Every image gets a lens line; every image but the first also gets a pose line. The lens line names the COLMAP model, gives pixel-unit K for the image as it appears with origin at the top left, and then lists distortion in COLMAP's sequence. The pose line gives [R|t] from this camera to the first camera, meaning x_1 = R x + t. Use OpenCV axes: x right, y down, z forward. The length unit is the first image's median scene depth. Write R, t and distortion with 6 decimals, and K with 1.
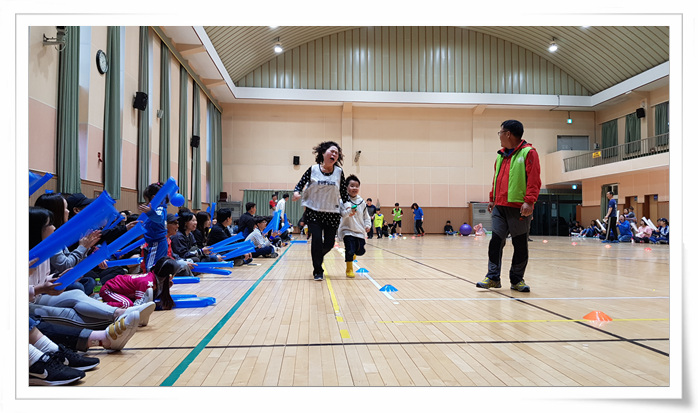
lens RADIAL K [[503.7, 0, 358.0], [0, 503.7, 199.5], [0, 0, 1]] dist [0.070178, -0.127927]
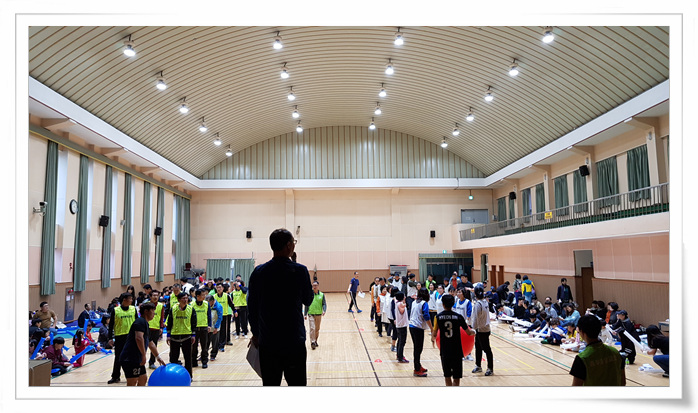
lens RADIAL K [[501.3, 0, 353.4], [0, 501.3, 197.6], [0, 0, 1]] dist [0.088542, -0.144027]
pose [[0.998501, -0.019001, -0.051324, 0.219625], [0.015096, 0.997037, -0.075431, -0.075510], [0.052605, 0.074543, 0.995829, -0.267591]]
